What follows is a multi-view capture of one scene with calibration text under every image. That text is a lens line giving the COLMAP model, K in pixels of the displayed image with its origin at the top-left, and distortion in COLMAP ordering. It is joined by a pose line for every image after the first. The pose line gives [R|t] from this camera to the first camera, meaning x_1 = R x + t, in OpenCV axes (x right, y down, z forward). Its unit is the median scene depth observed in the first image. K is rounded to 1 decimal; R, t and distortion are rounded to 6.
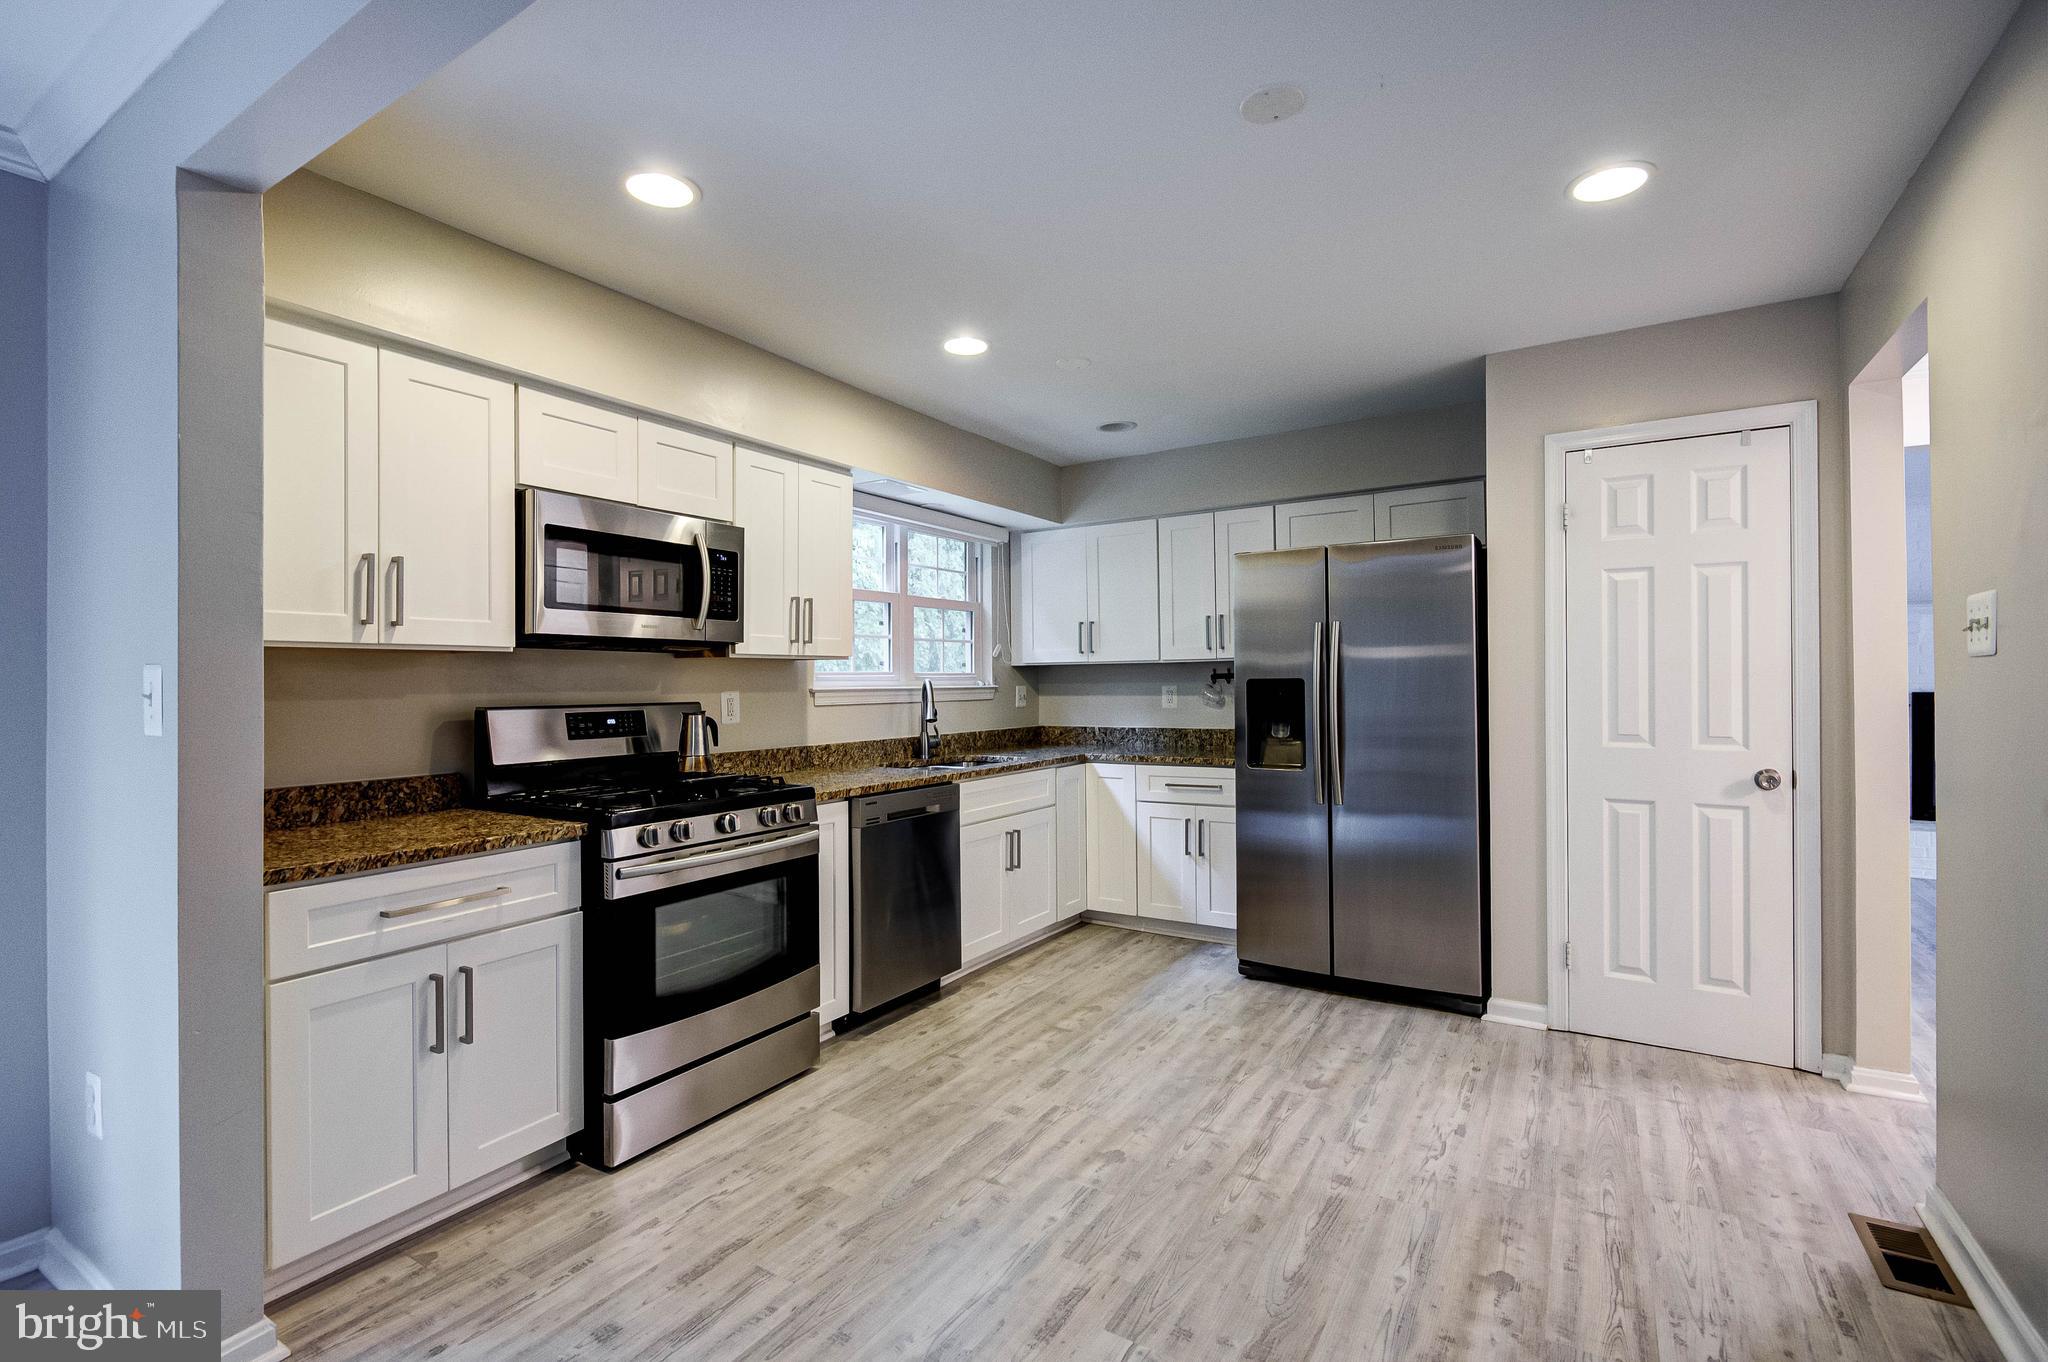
lens RADIAL K [[917.3, 0, 1010.2], [0, 917.3, 679.7], [0, 0, 1]] dist [0.001014, -0.005834]
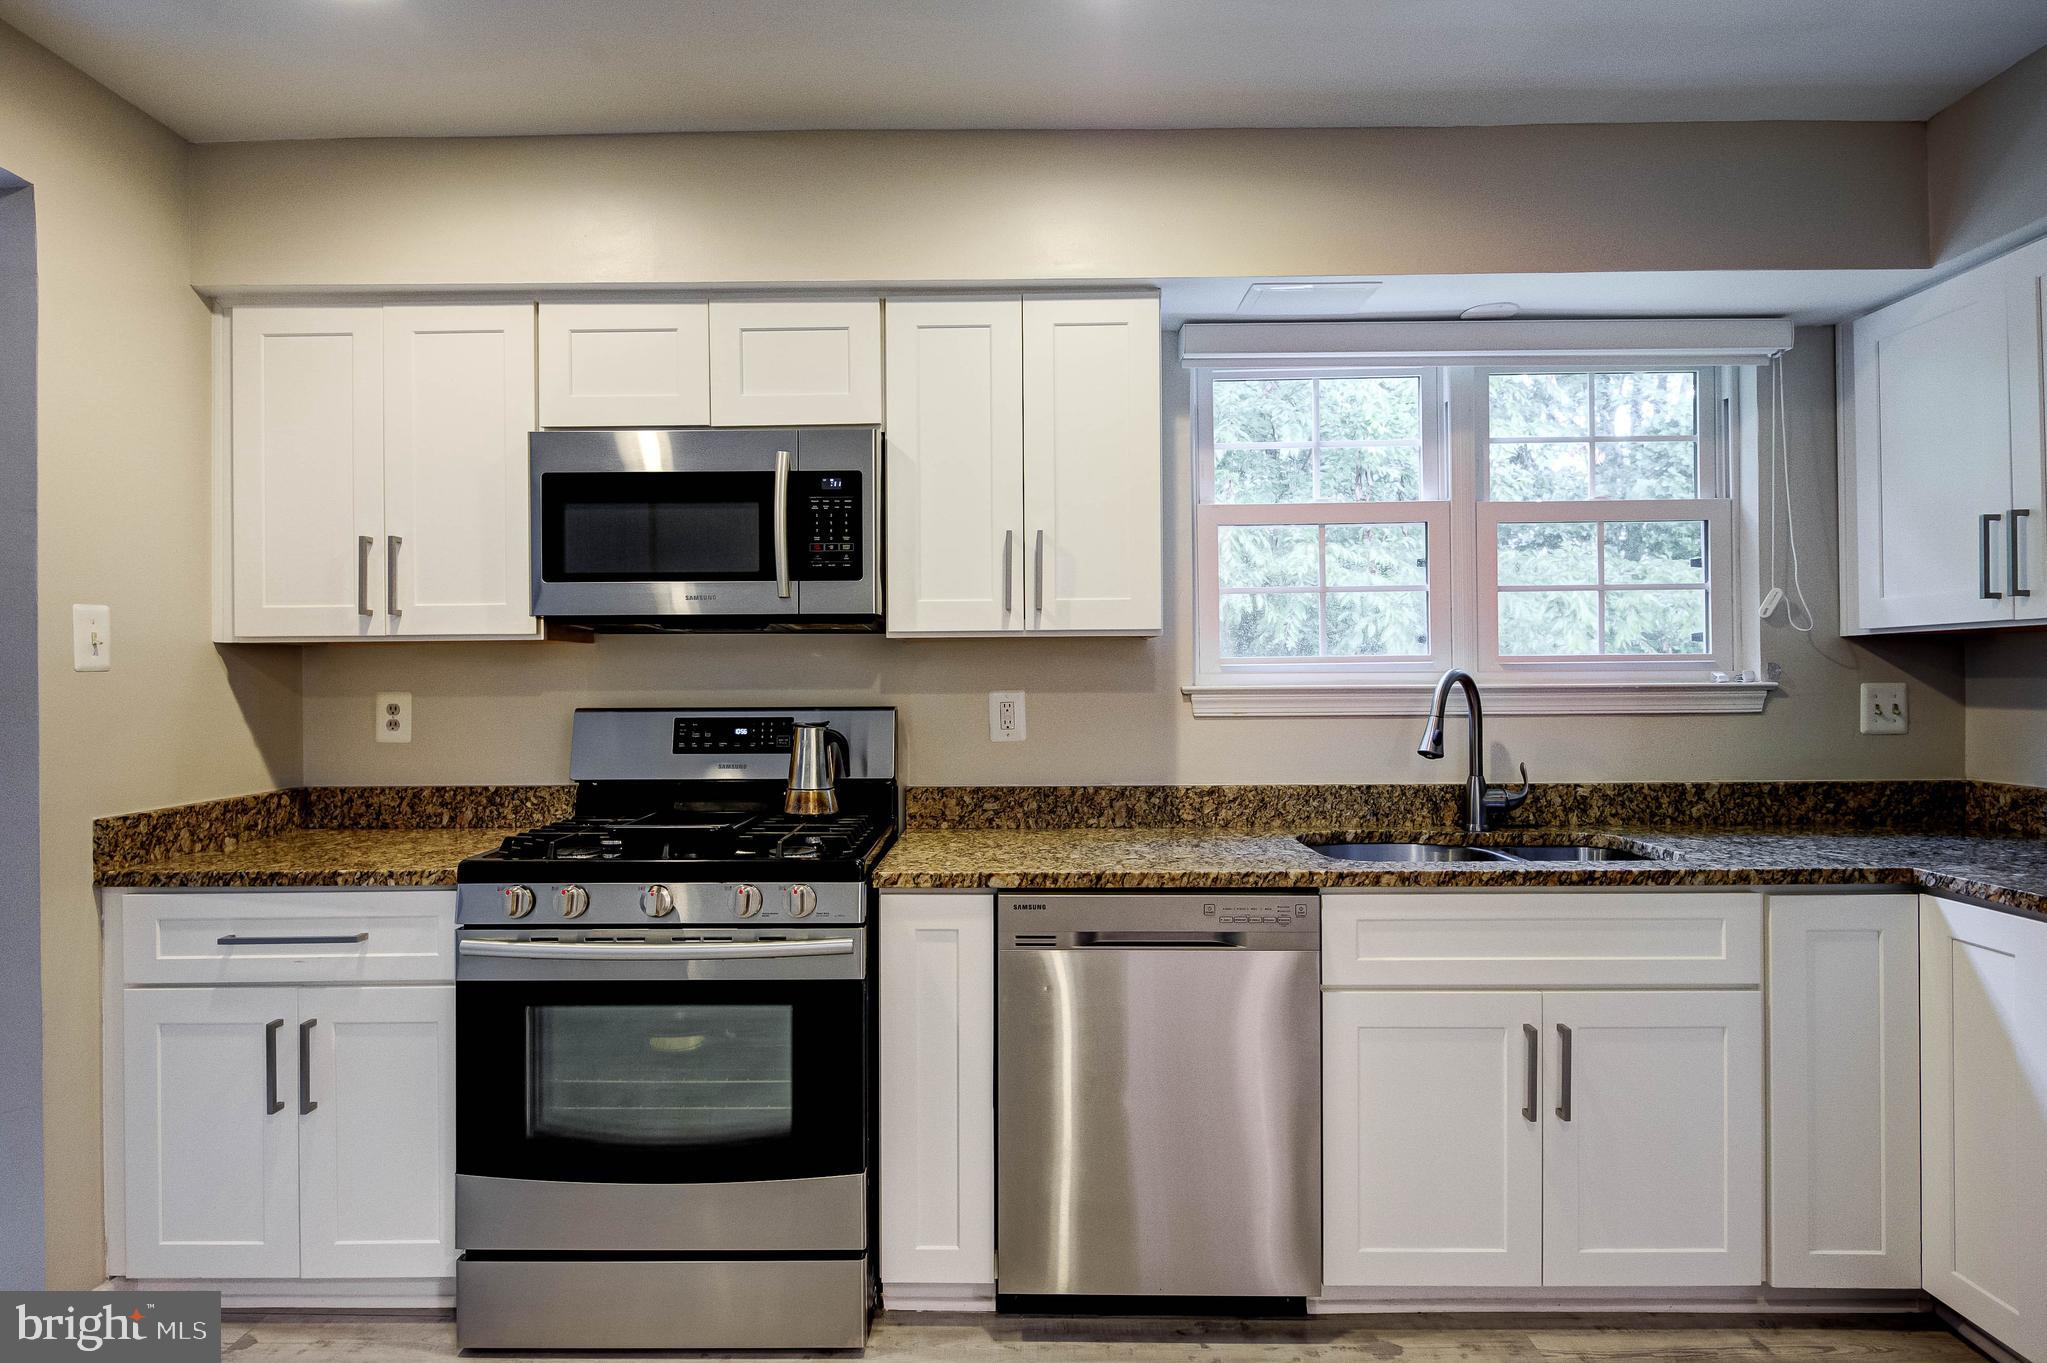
lens RADIAL K [[1119.9, 0, 1010.1], [0, 1119.9, 673.0], [0, 0, 1]] dist [-0.002882, -0.004458]
pose [[0.525800, 0.002430, -0.850605, 0.373179], [0.004732, 0.999972, 0.005782, -0.003911], [0.850595, -0.007065, 0.525774, 0.622128]]
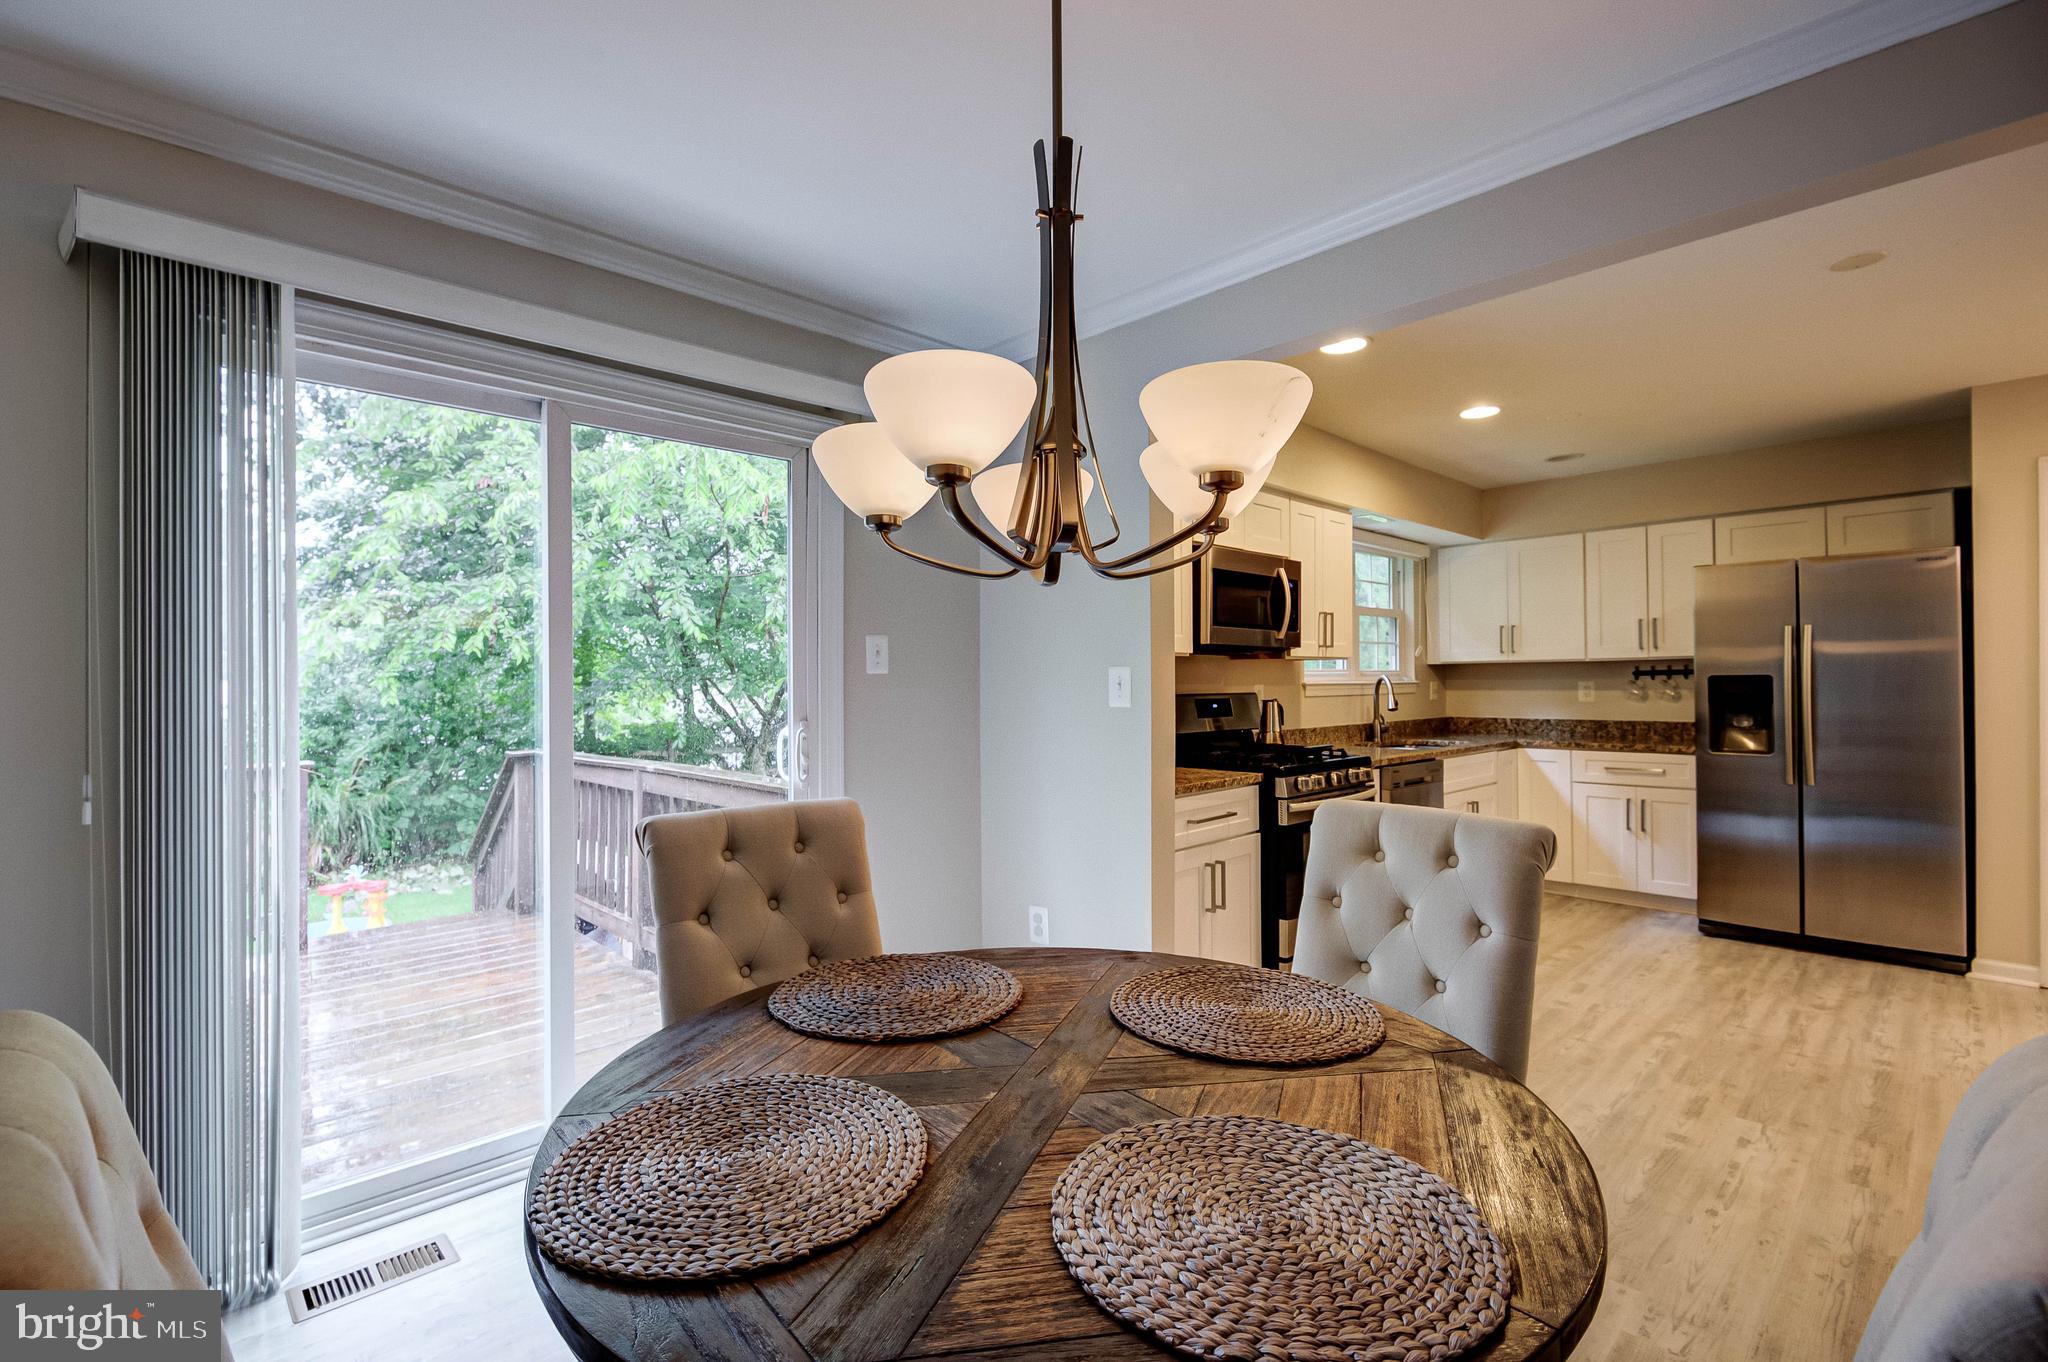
lens RADIAL K [[917.3, 0, 1016.2], [0, 917.3, 676.2], [0, 0, 1]] dist [0.001014, -0.005834]
pose [[0.970238, -0.000291, -0.242154, -0.340515], [-0.000016, 0.999999, -0.001263, 0.002380], [0.242154, 0.001230, 0.970237, -0.361472]]
